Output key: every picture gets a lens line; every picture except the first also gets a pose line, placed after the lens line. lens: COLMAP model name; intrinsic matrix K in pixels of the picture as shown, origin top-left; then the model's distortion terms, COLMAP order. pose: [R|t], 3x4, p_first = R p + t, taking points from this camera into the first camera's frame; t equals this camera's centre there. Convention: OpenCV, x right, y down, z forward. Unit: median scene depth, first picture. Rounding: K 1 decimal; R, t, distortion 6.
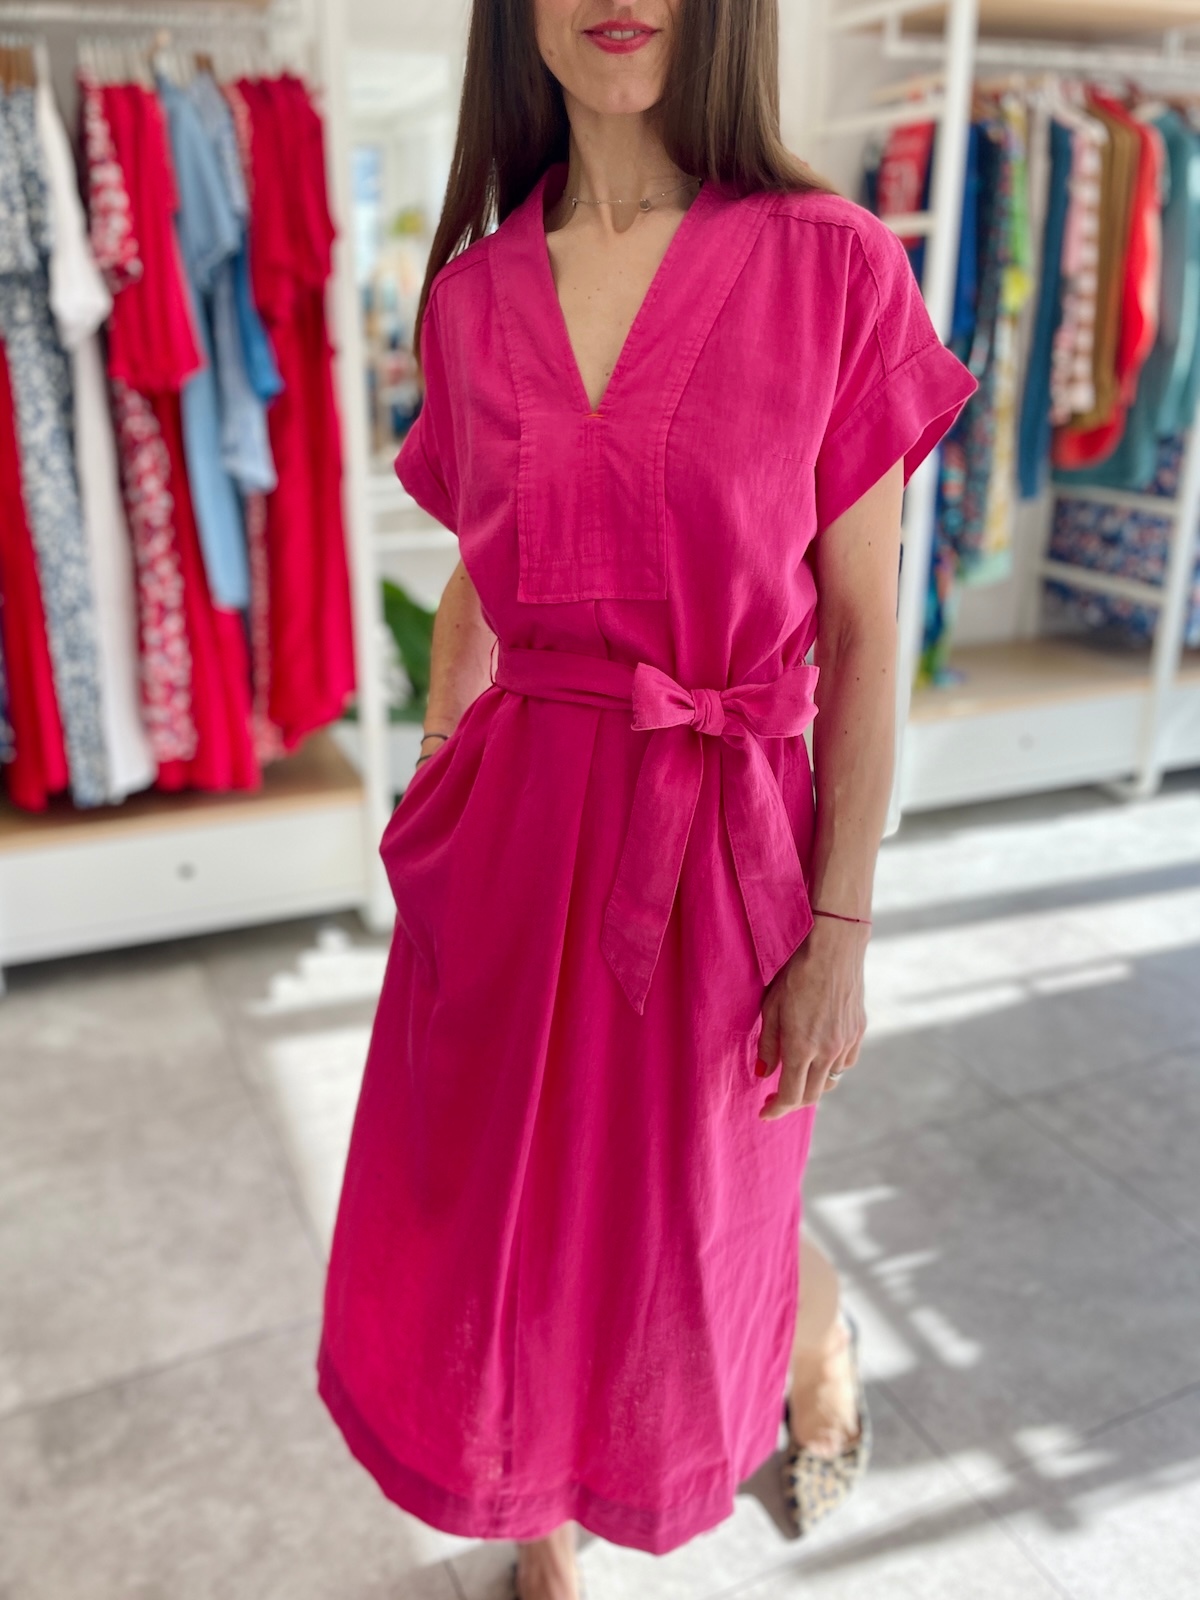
lens RADIAL K [[1329.8, 0, 552.2], [0, 1329.8, 799.6], [0, 0, 1]] dist [0.091085, -0.124407]
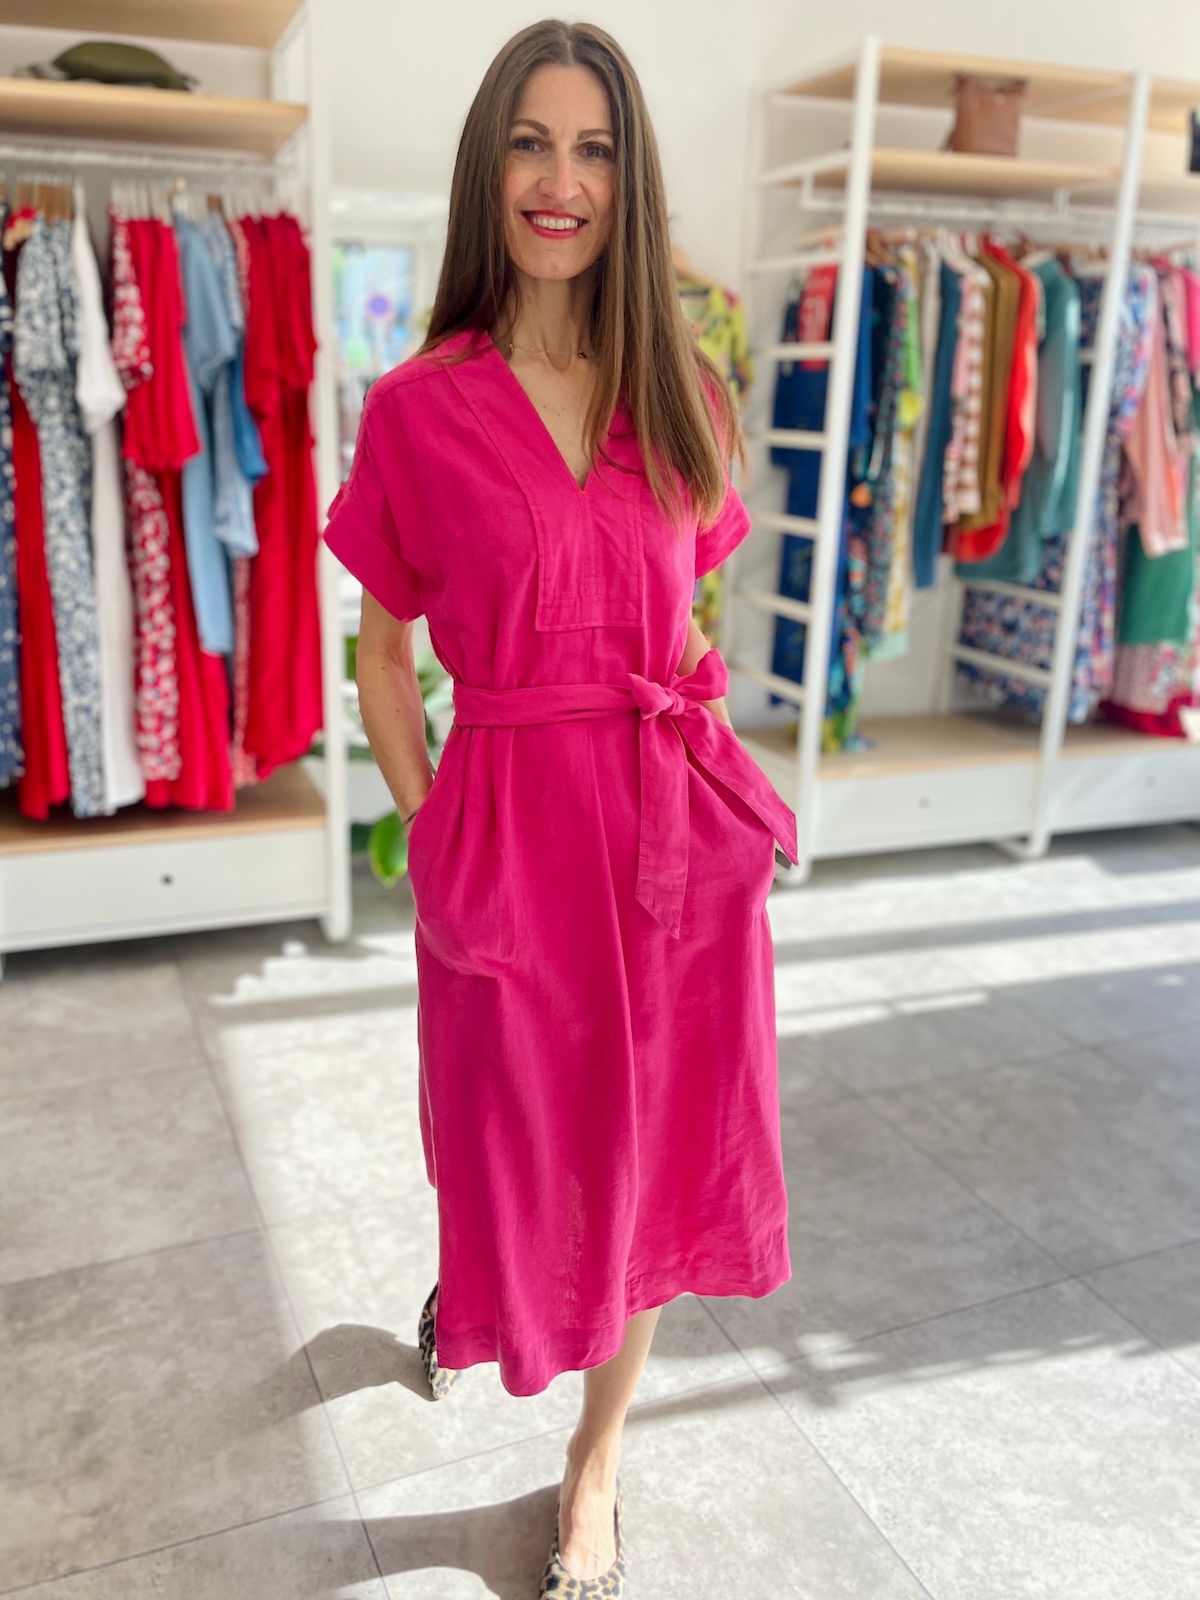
lens RADIAL K [[1329.8, 0, 552.2], [0, 1329.8, 799.6], [0, 0, 1]] dist [0.091085, -0.124407]
pose [[0.999213, 0.036631, -0.015201, 0.085019], [-0.037466, 0.997566, -0.058807, 0.047167], [0.013010, 0.059331, 0.998154, -0.175119]]
